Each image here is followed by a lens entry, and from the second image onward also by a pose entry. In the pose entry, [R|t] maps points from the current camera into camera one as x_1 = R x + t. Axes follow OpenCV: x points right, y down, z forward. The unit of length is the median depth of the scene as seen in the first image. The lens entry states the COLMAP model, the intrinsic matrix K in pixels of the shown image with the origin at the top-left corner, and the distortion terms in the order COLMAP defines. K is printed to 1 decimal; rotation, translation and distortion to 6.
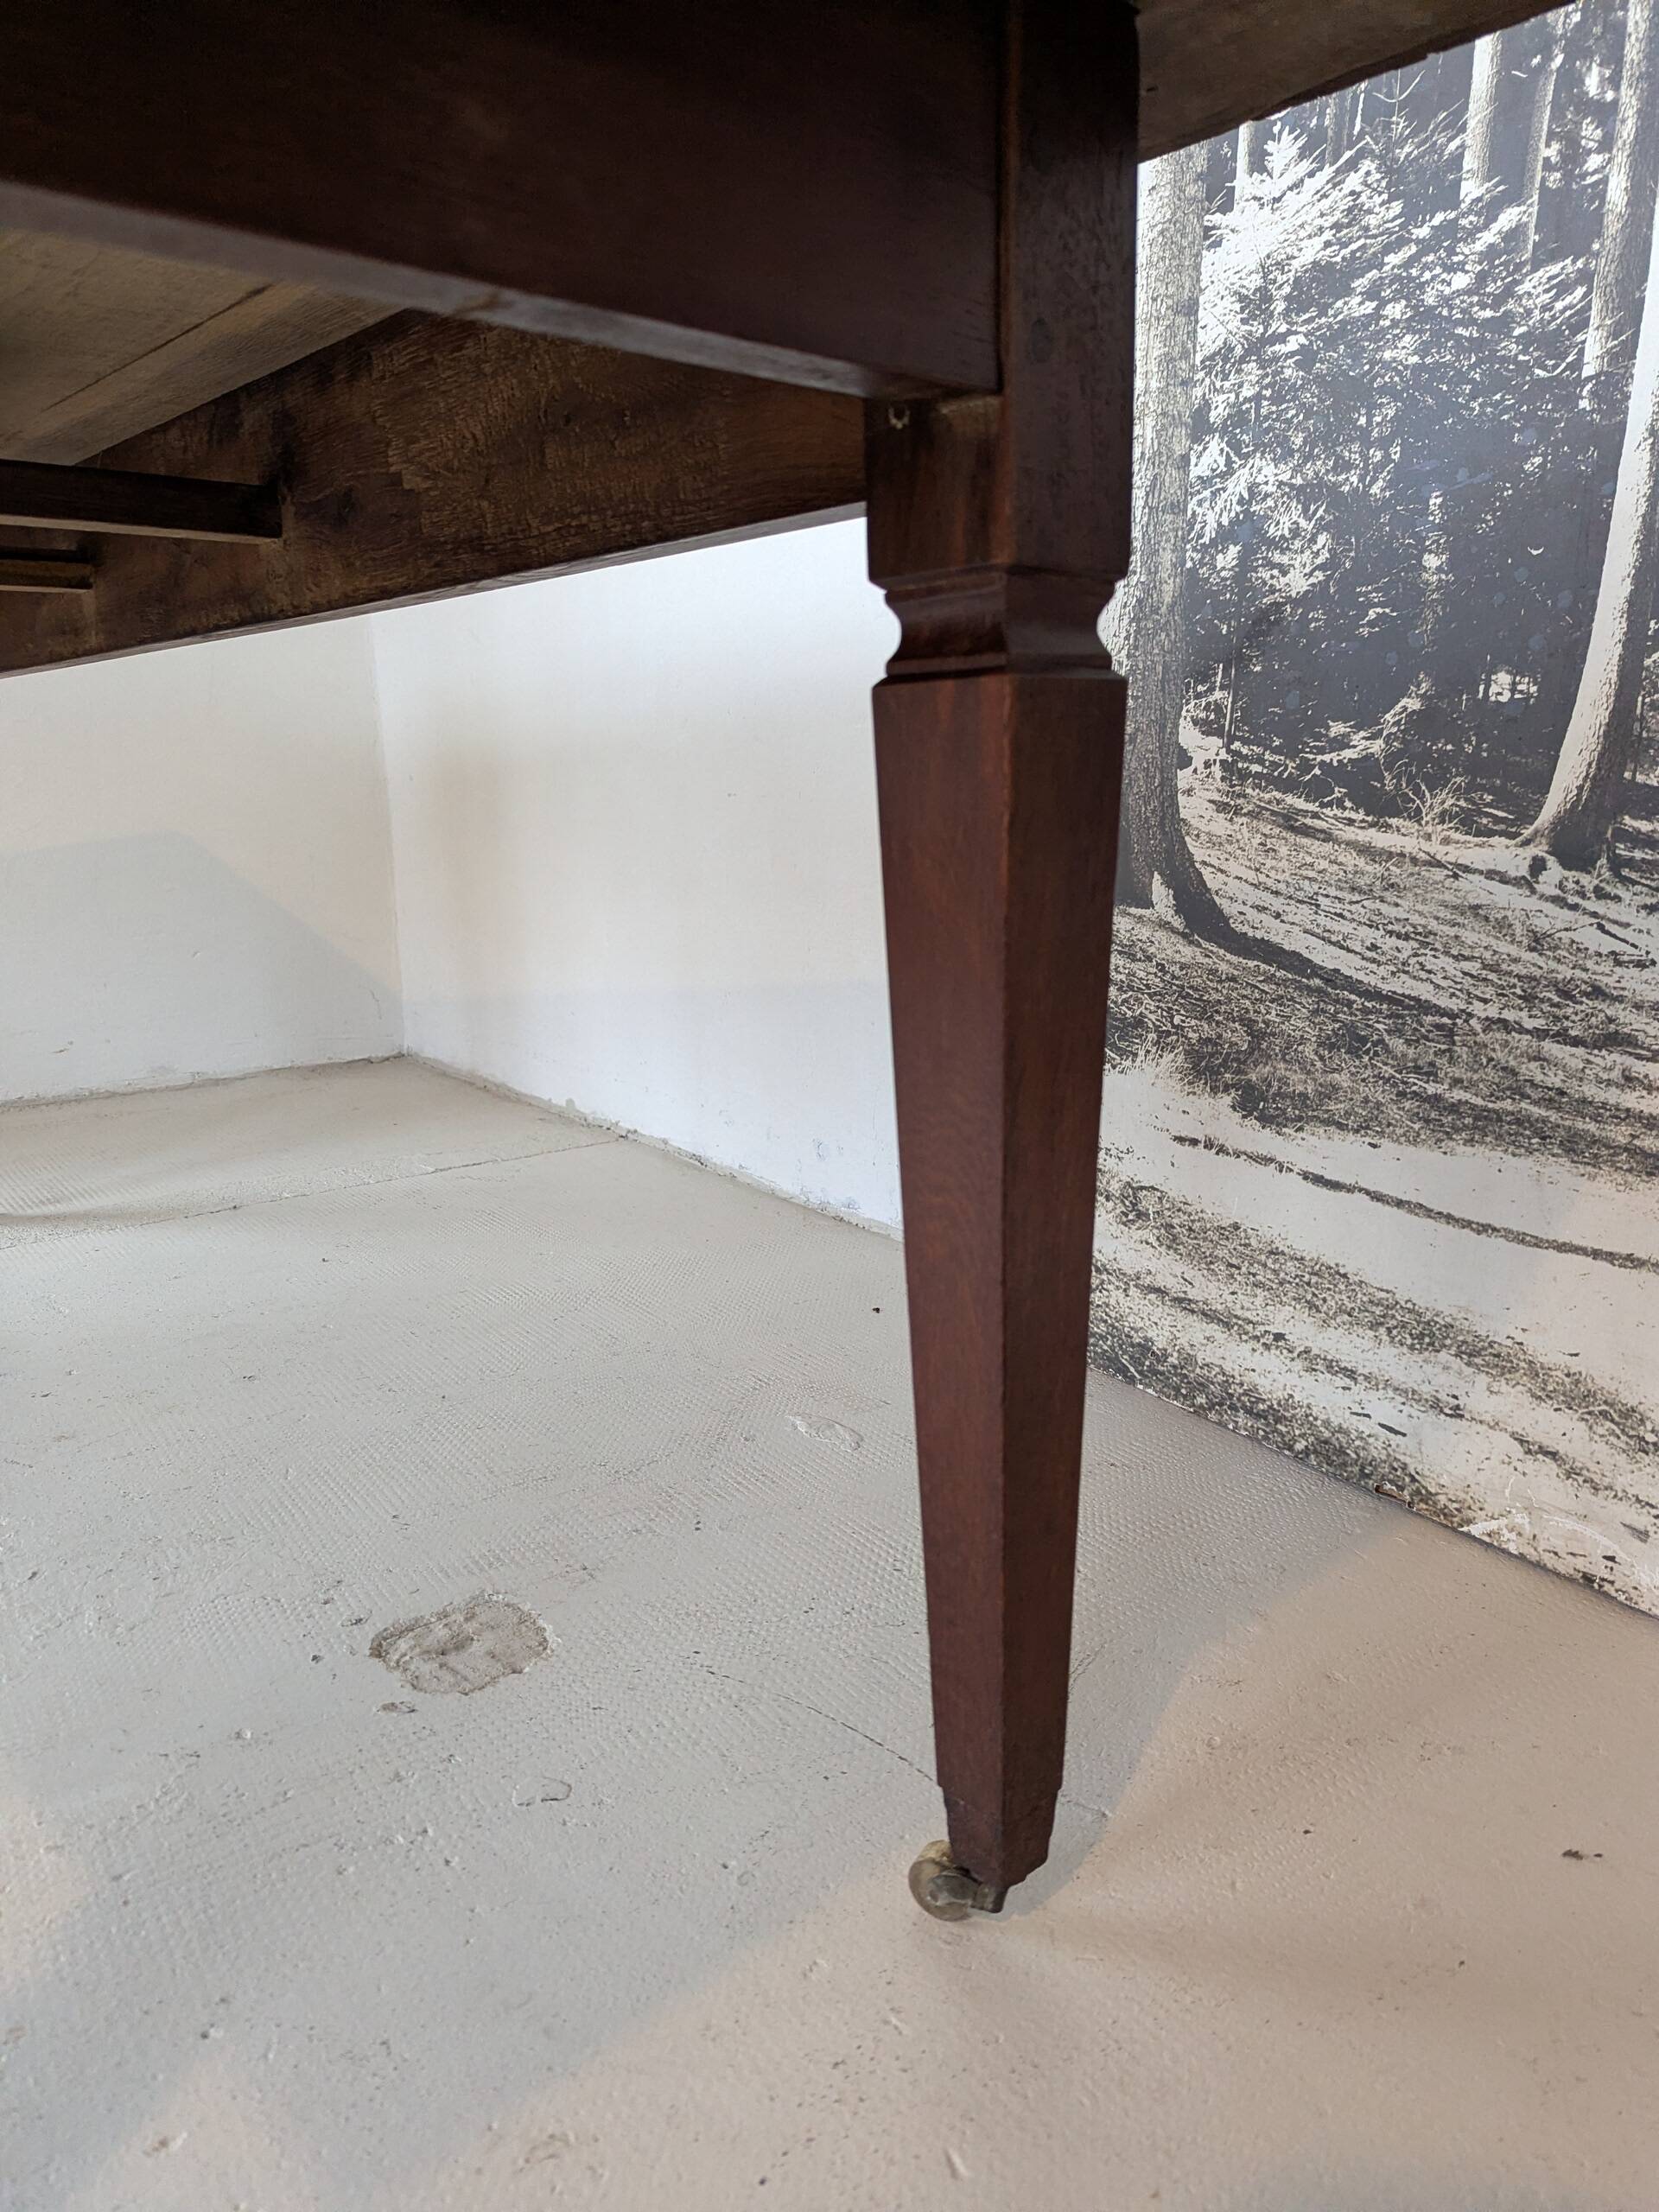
lens RADIAL K [[1562.1, 0, 841.3], [0, 1562.1, 1099.9], [0, 0, 1]] dist [0.051056, -0.045456]
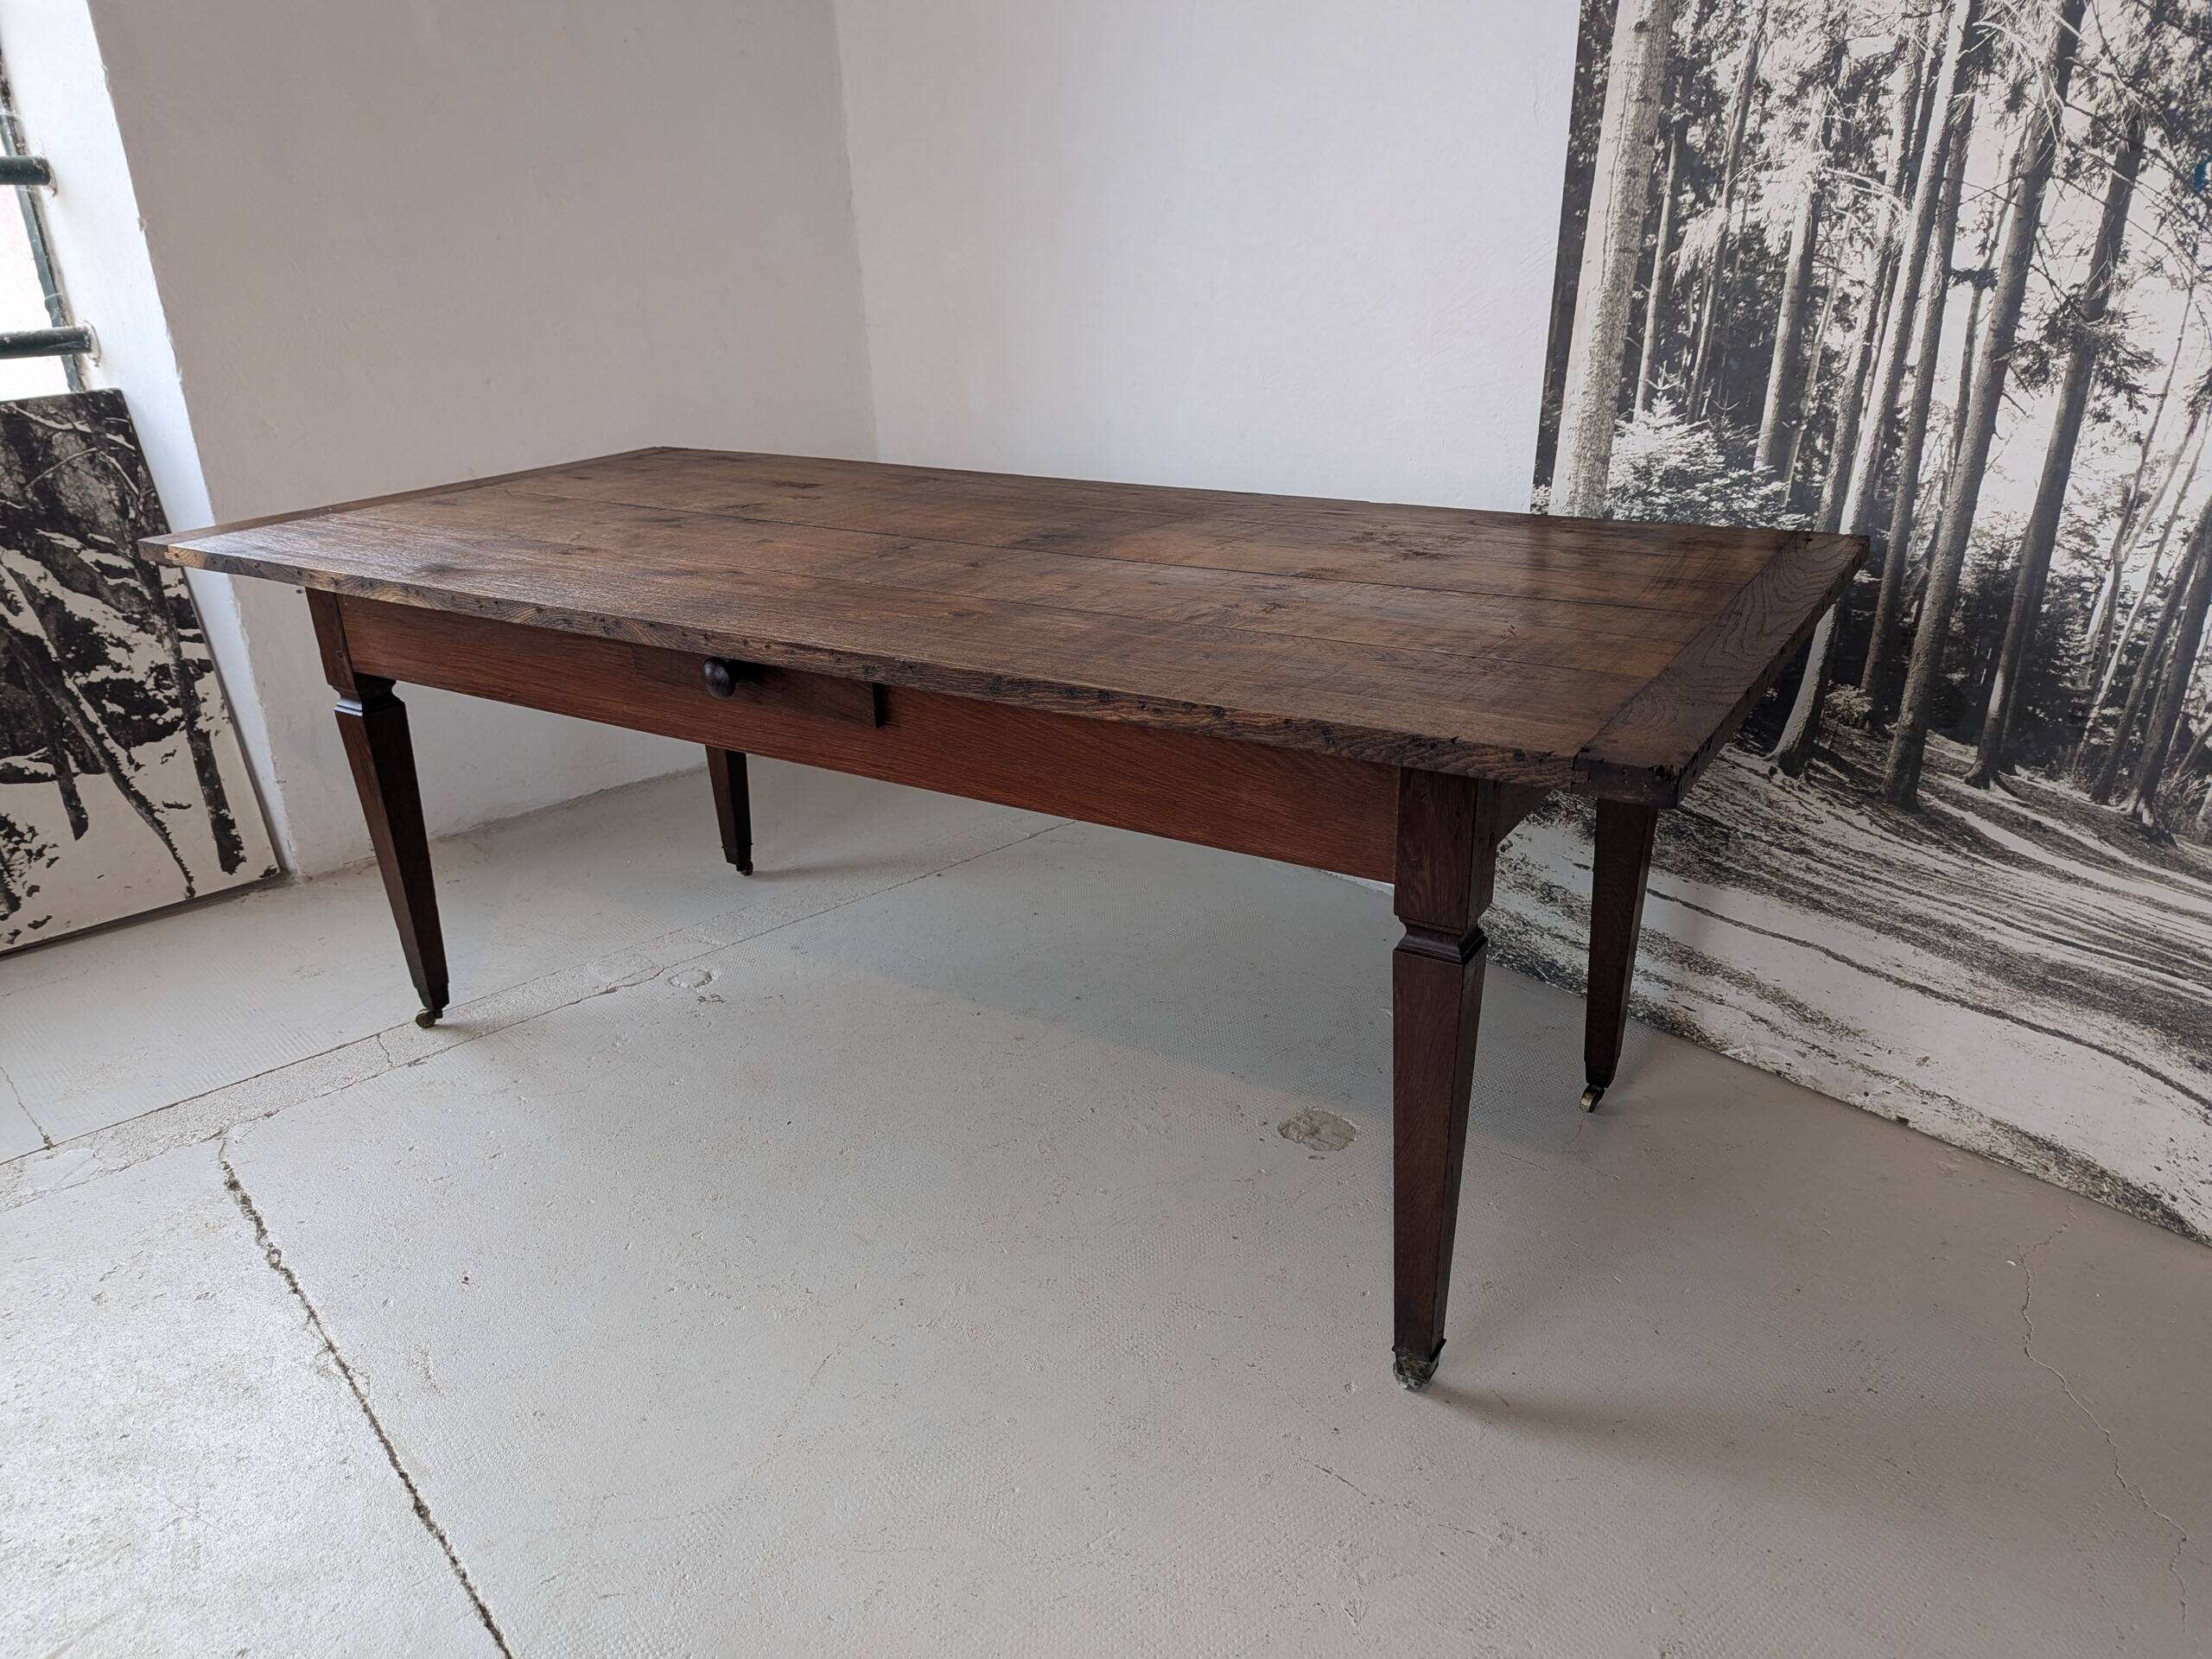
lens RADIAL K [[1562.1, 0, 1087.4], [0, 1562.1, 830.2], [0, 0, 1]] dist [0.051056, -0.045456]
pose [[0.993411, -0.045512, 0.105177, -0.712442], [0.026576, 0.984231, 0.174878, -0.447801], [-0.111478, -0.170931, 0.978956, -1.022542]]
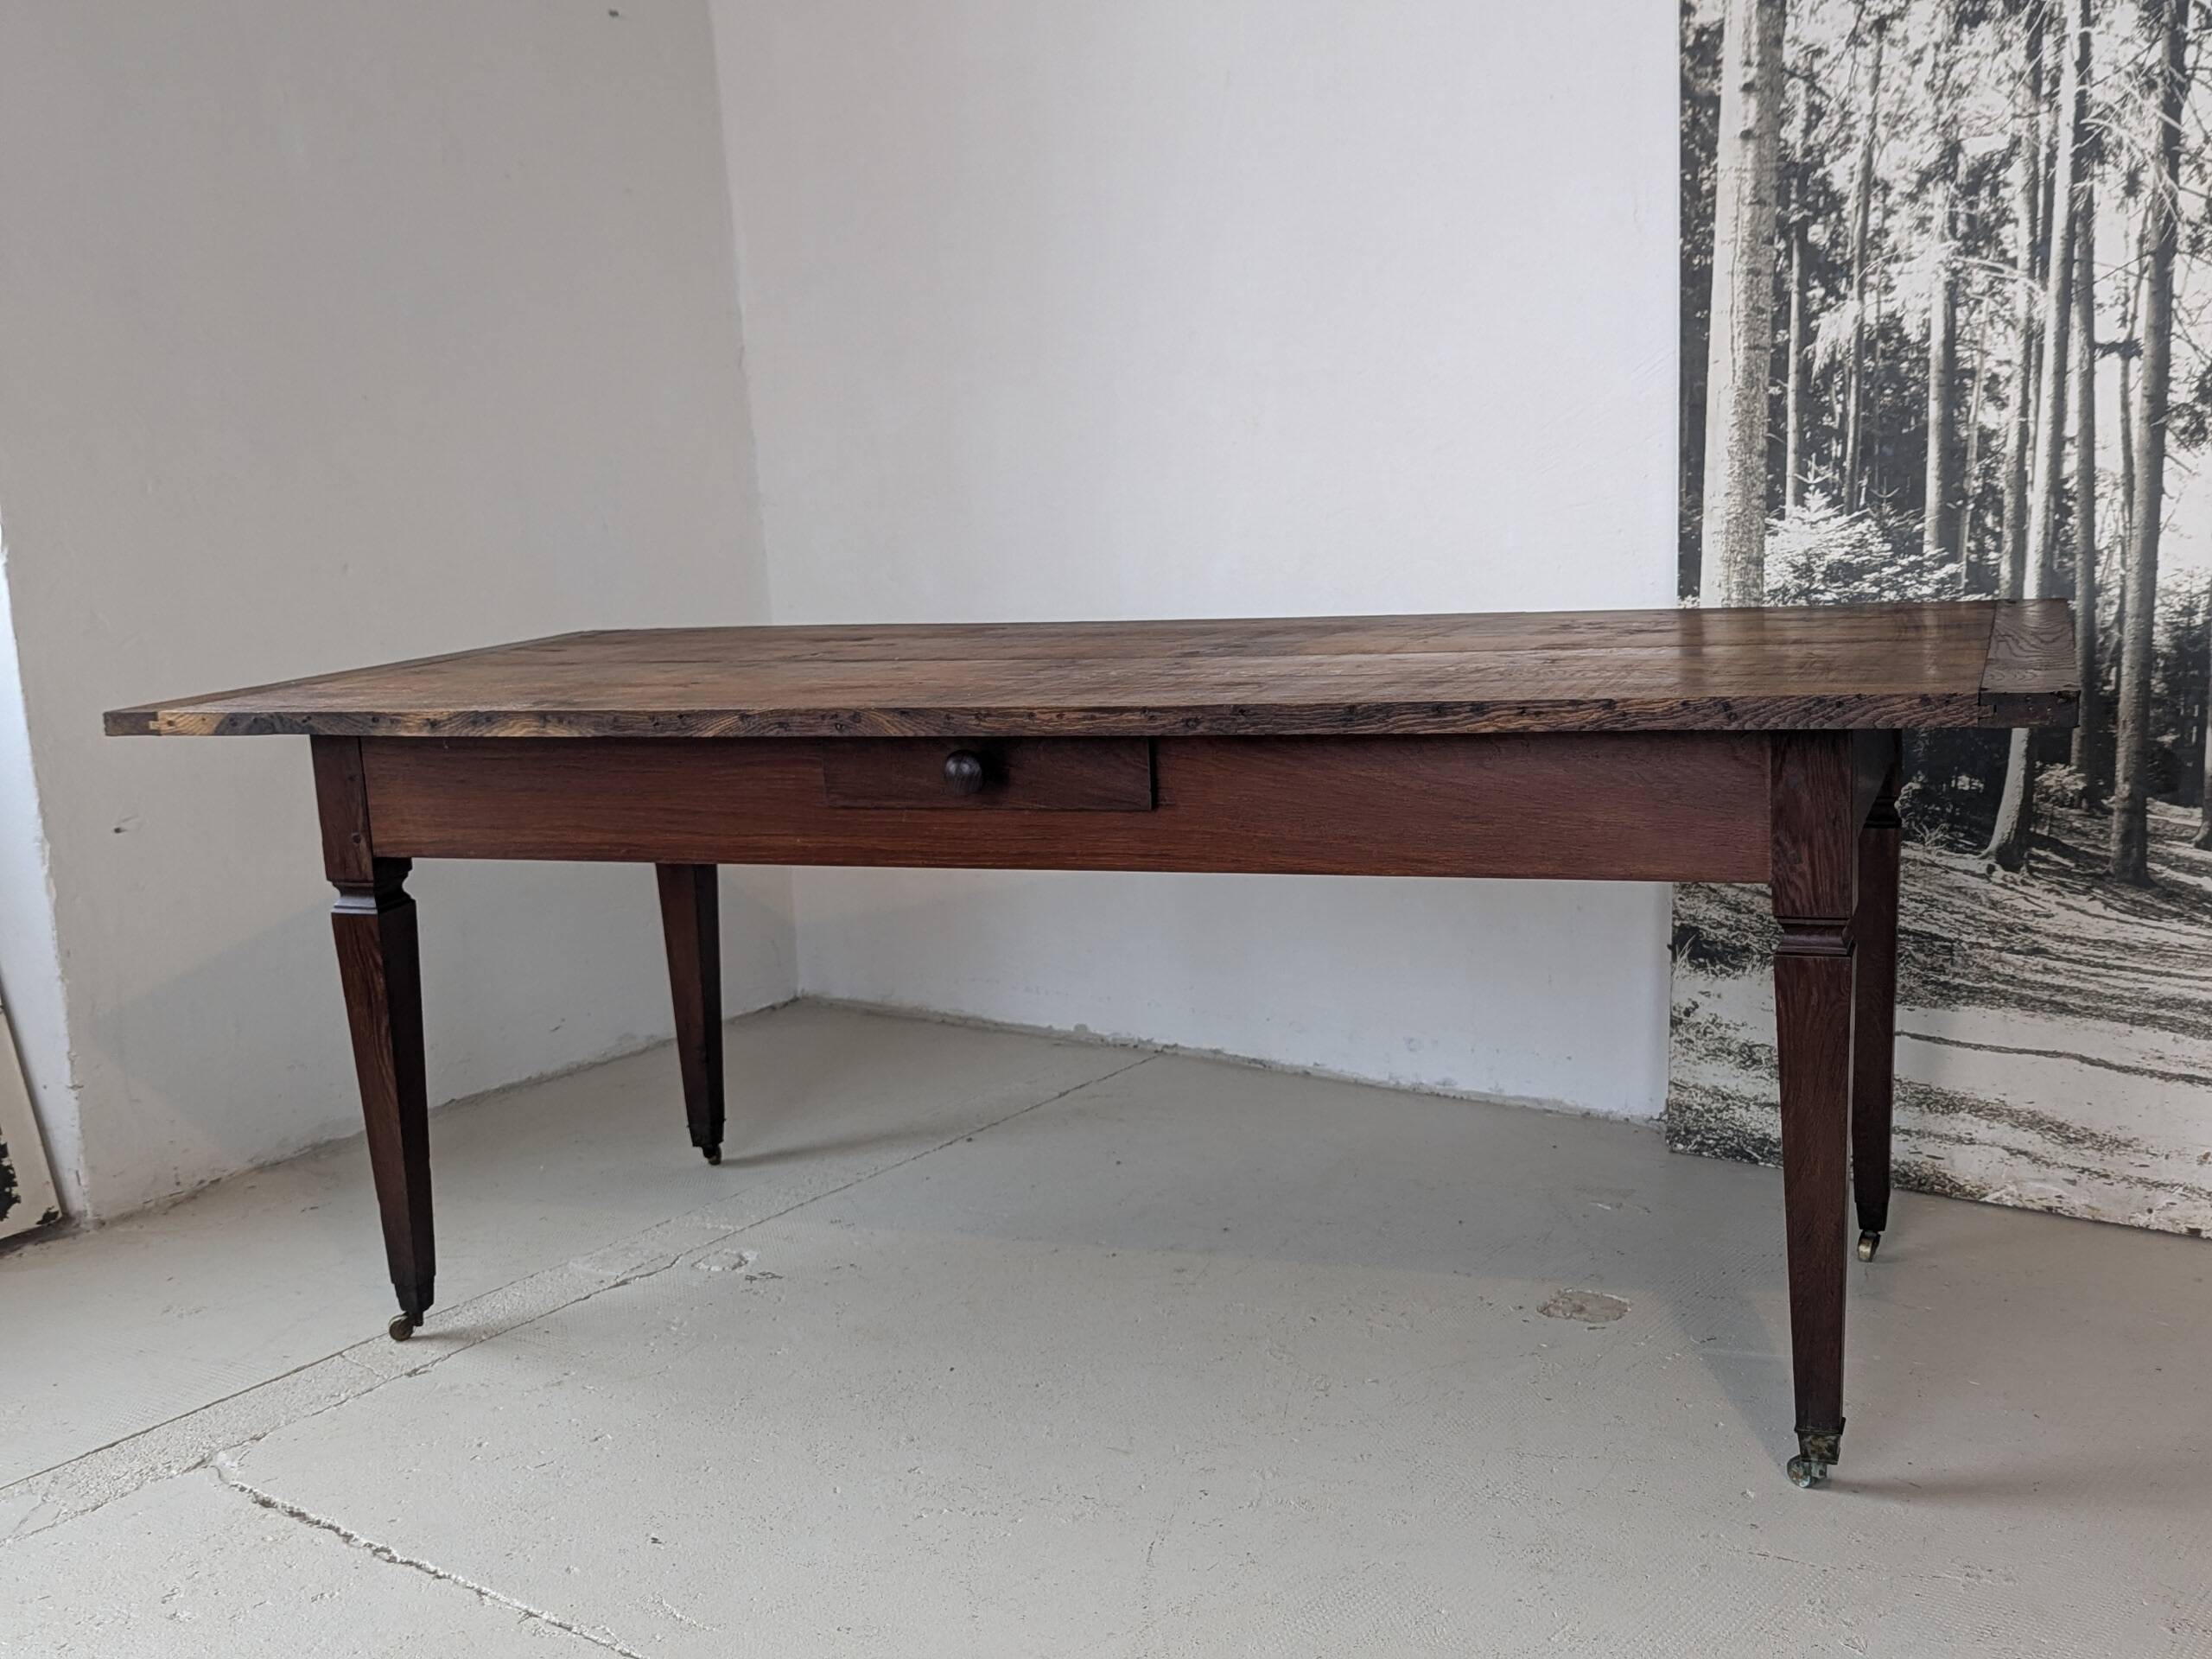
lens RADIAL K [[2373.9, 0, 1119.2], [0, 2373.9, 815.7], [0, 0, 1]] dist [0.029616, 0.000000]
pose [[0.951761, -0.073095, 0.298007, -1.460086], [0.089270, 0.995163, -0.041011, -0.177301], [-0.293568, 0.065635, 0.953682, -1.533522]]
